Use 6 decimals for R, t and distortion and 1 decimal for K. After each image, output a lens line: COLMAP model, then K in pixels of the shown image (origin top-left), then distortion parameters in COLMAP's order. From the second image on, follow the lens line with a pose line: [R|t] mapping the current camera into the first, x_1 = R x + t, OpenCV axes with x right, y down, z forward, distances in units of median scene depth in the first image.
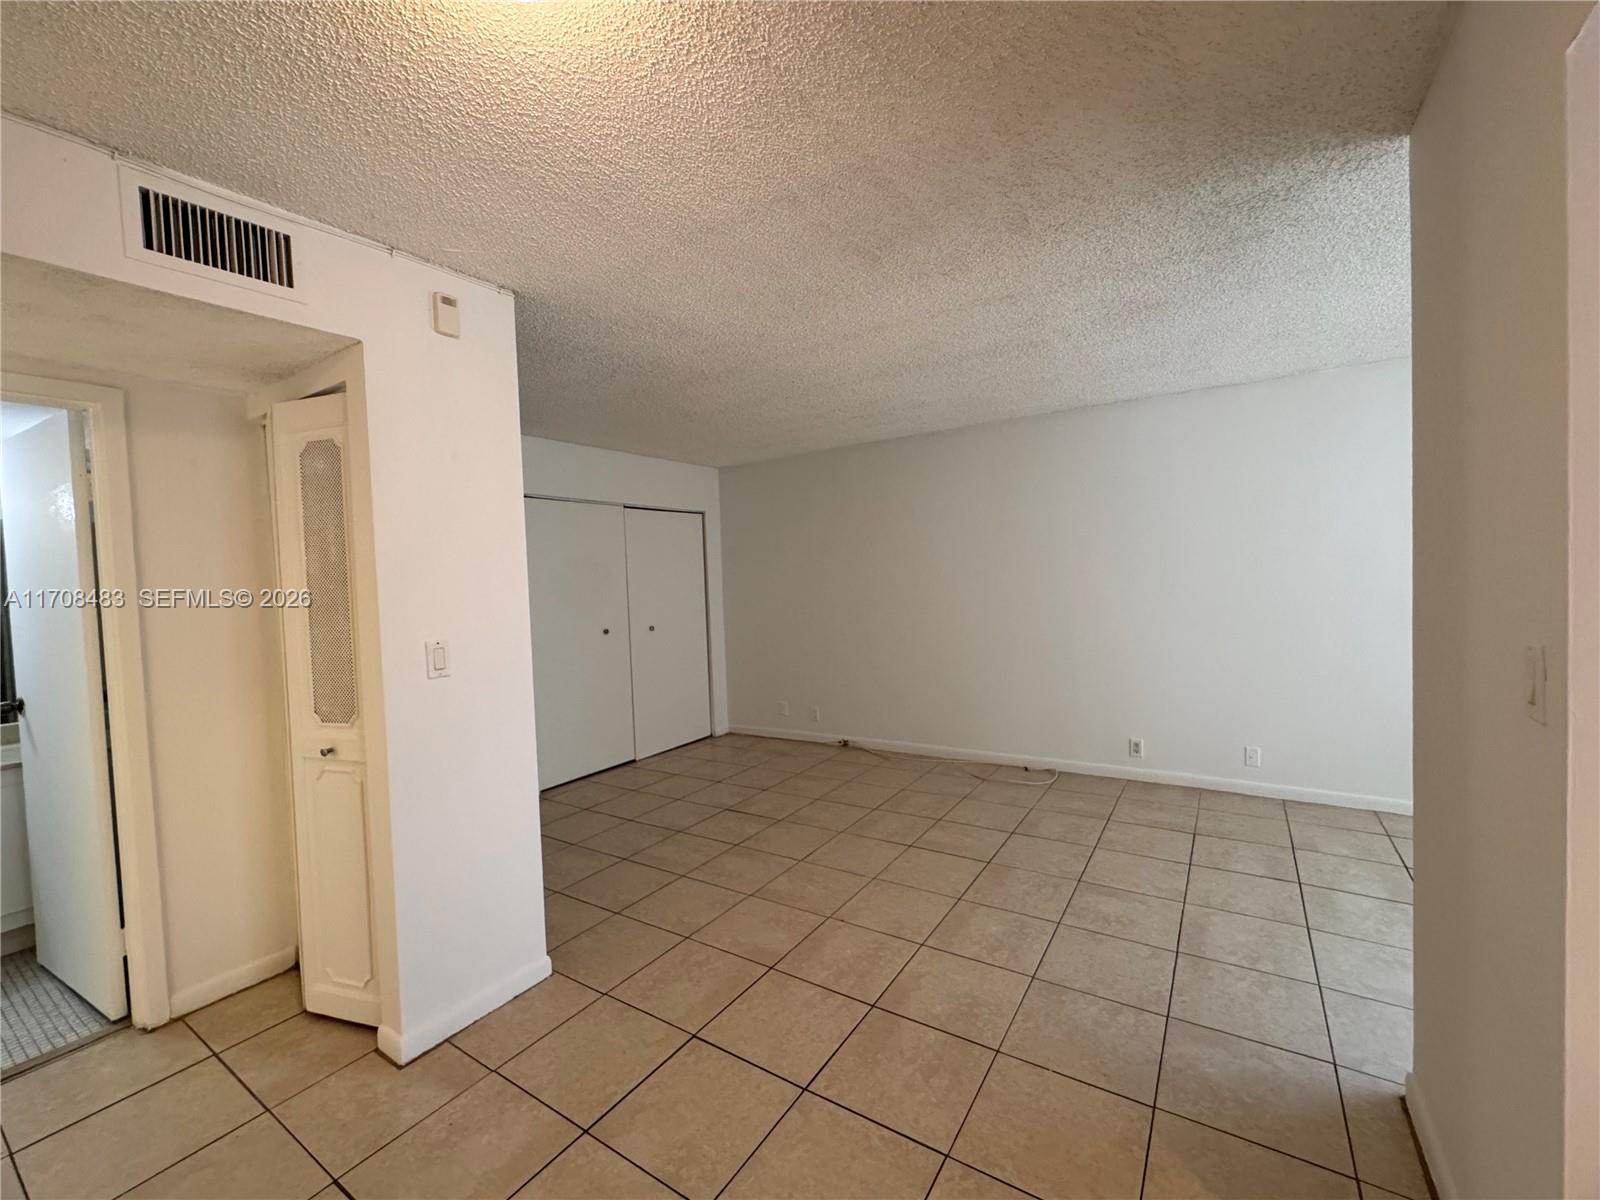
lens RADIAL K [[654.1, 0, 800.0], [0, 654.1, 600.0], [0, 0, 1]] dist [-0.004276, -0.000216]
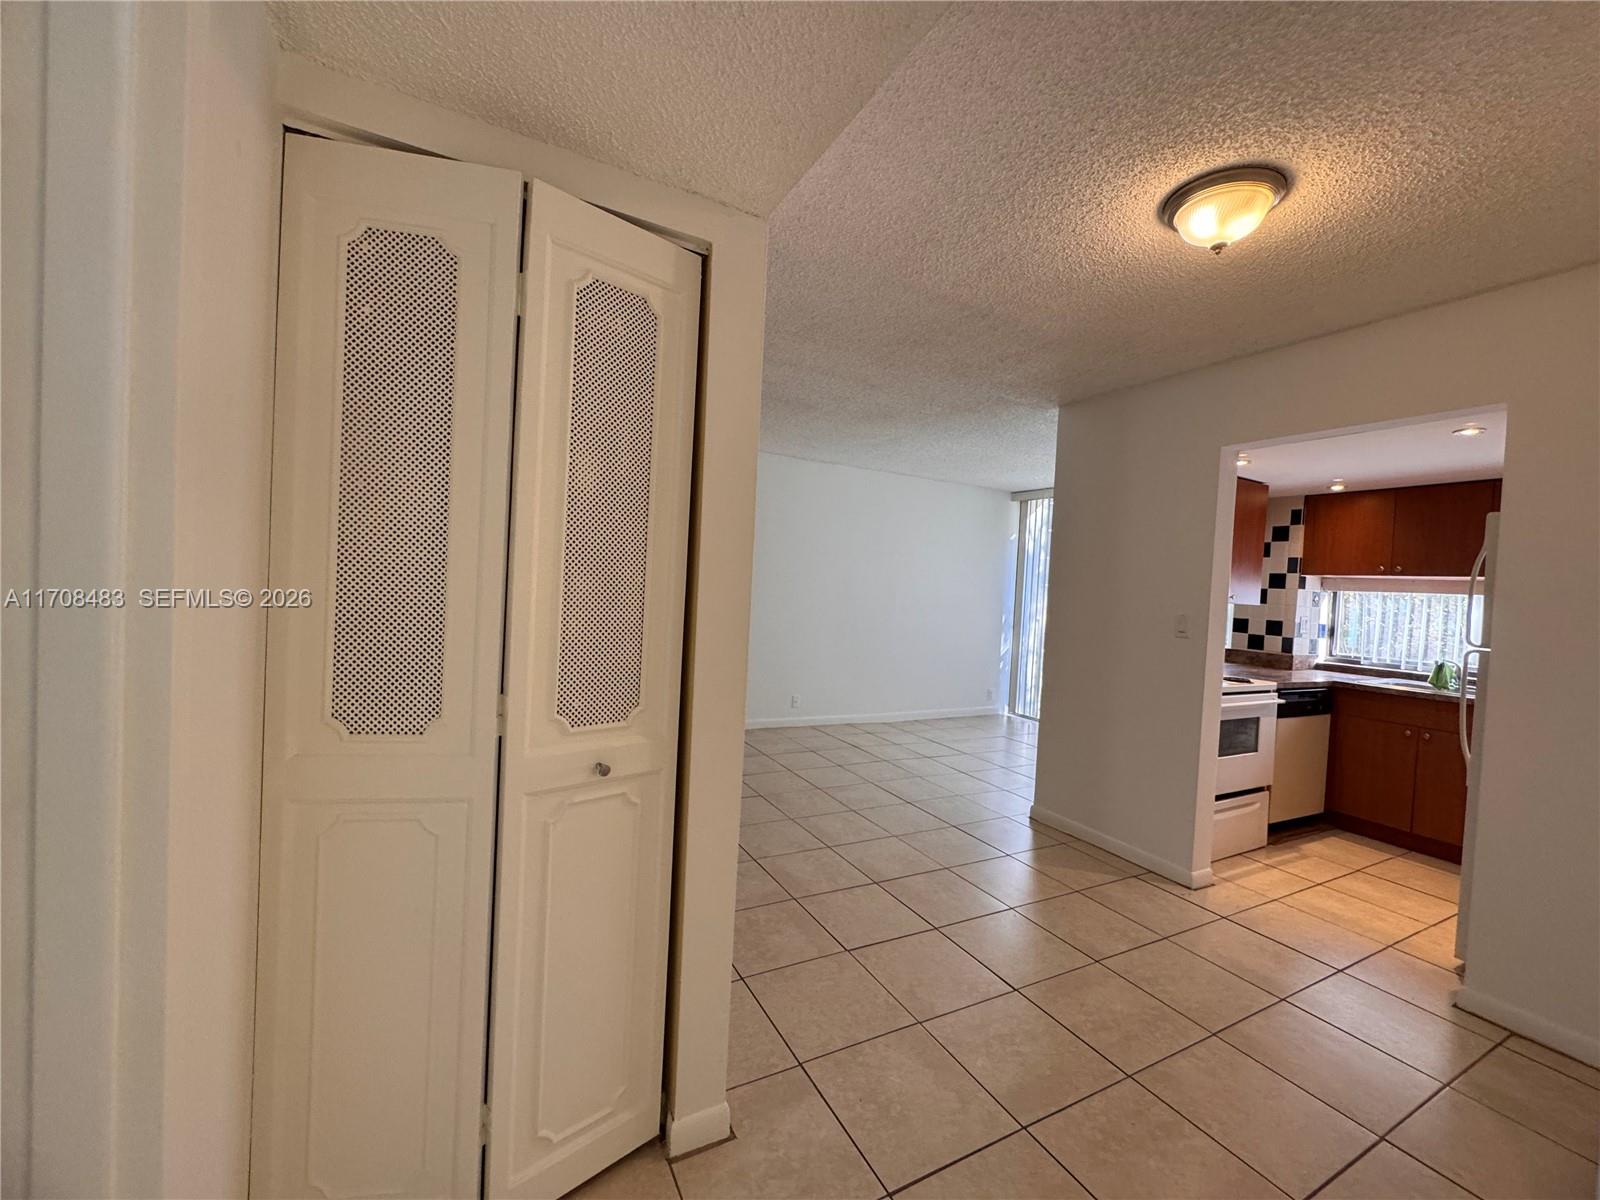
lens RADIAL K [[637.5, 0, 795.5], [0, 637.5, 601.1], [0, 0, 1]] dist [-0.000601, 0.000042]
pose [[0.479877, 0.041623, 0.876348, -1.028239], [-0.042697, 0.998798, -0.024059, 0.064111], [-0.876296, -0.025872, 0.481078, 0.459960]]
